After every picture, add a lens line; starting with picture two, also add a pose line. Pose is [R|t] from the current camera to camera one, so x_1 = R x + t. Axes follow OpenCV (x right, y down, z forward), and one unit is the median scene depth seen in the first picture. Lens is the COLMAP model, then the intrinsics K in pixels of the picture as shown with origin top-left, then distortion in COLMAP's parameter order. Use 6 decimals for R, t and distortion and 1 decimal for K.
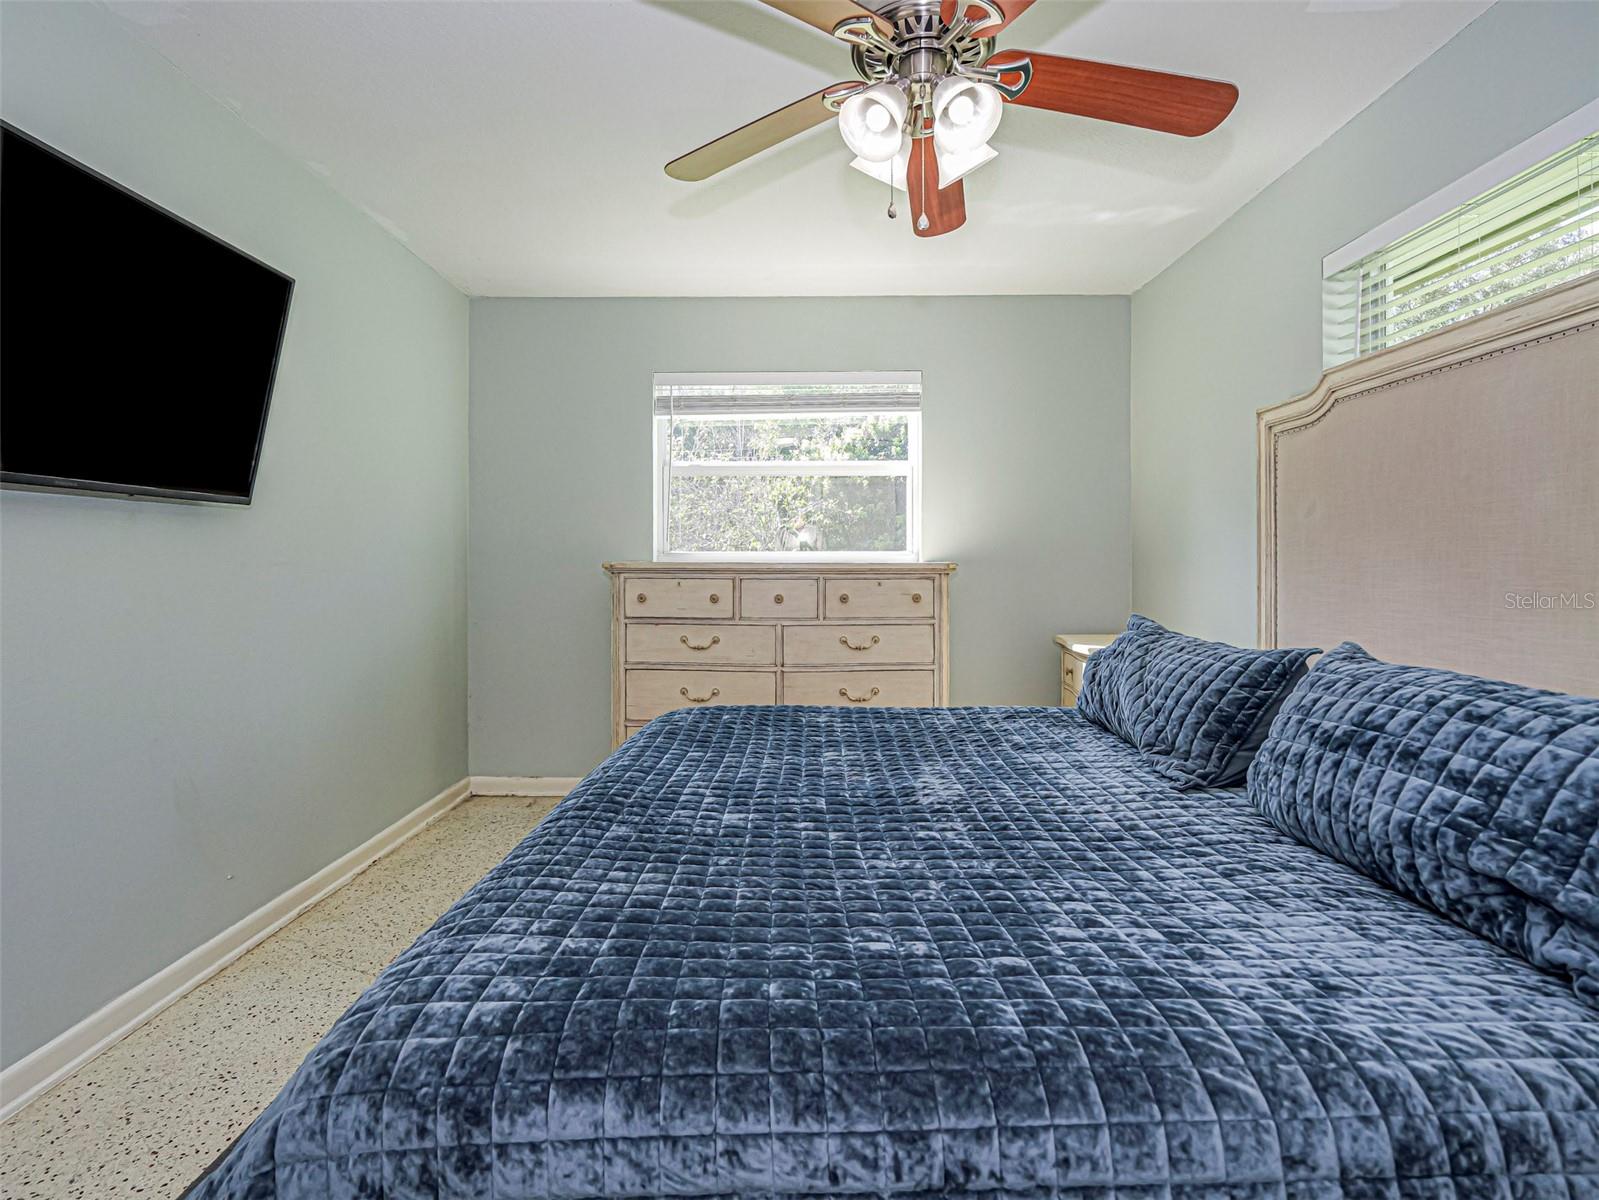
lens RADIAL K [[782.7, 0, 795.3], [0, 782.7, 568.9], [0, 0, 1]] dist [0.001594, 0.000582]
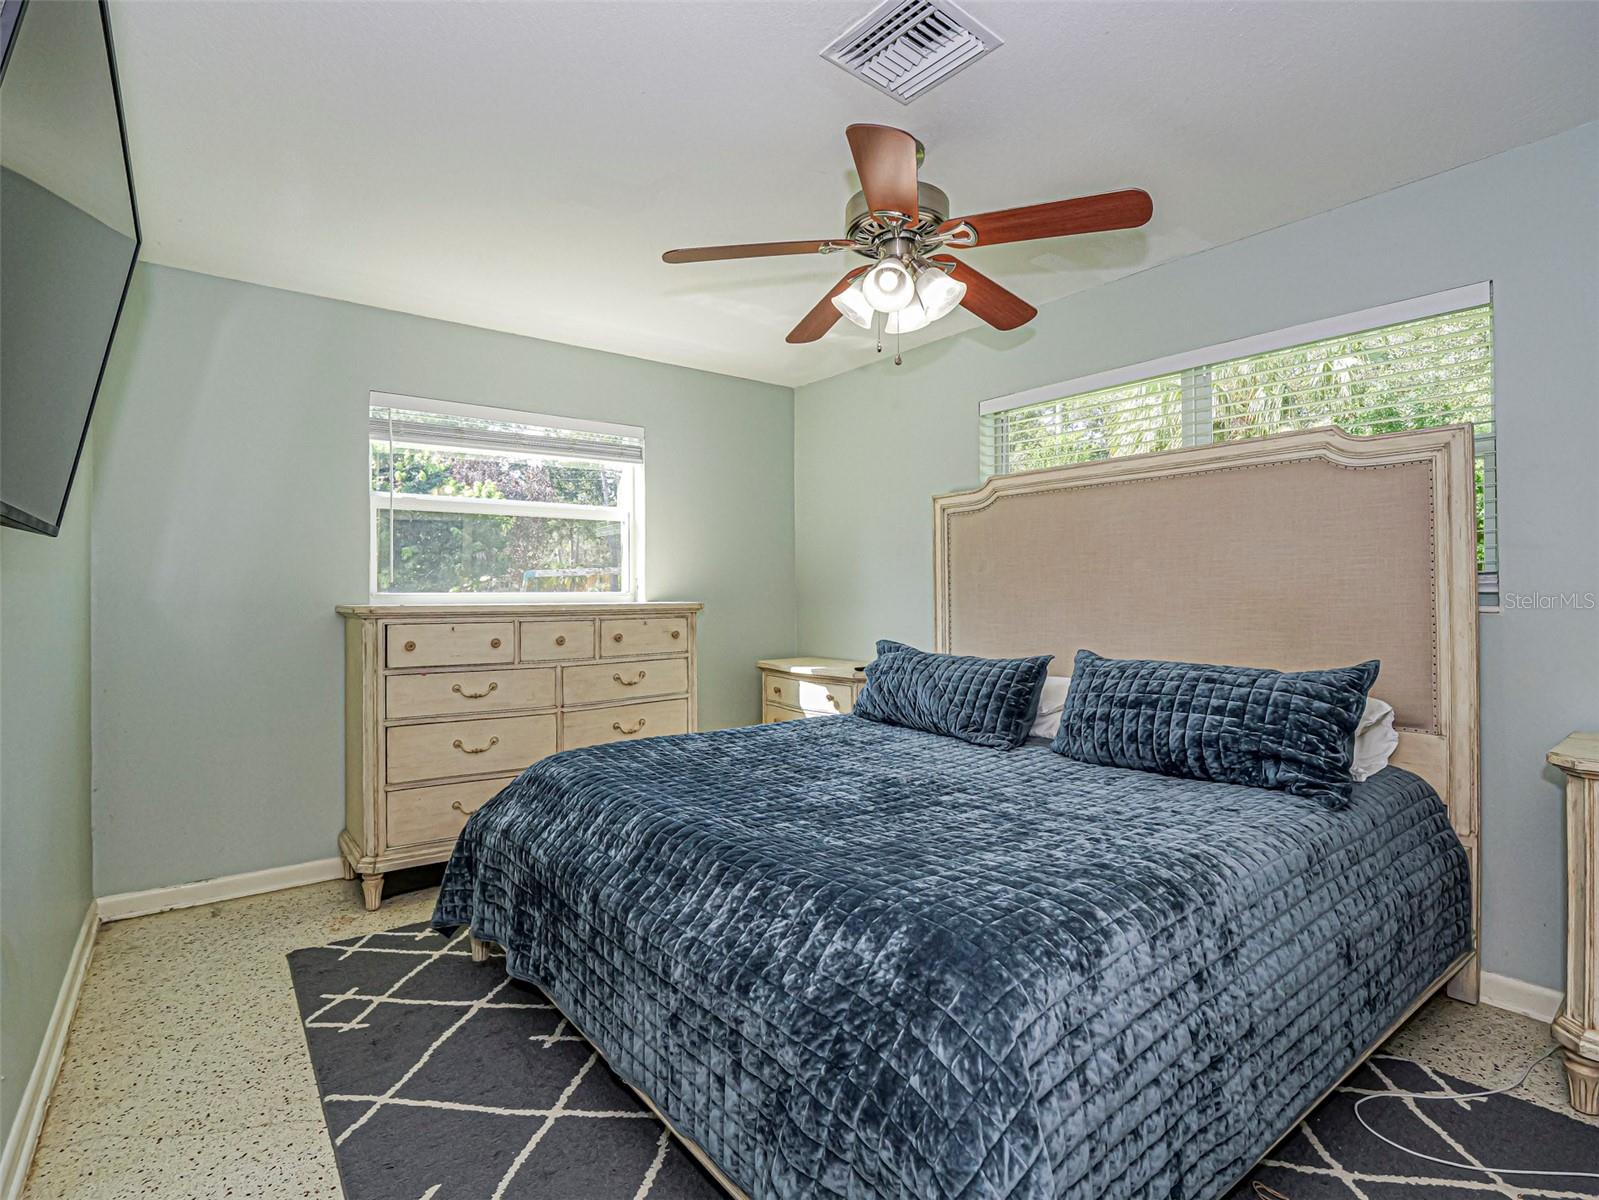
lens RADIAL K [[777.9, 0, 778.7], [0, 777.9, 604.7], [0, 0, 1]] dist [-0.010957, -0.001116]
pose [[0.784428, -0.012525, 0.620094, -0.507119], [0.010962, 0.999920, 0.006330, -0.013494], [-0.620123, 0.001832, 0.784502, 0.046602]]
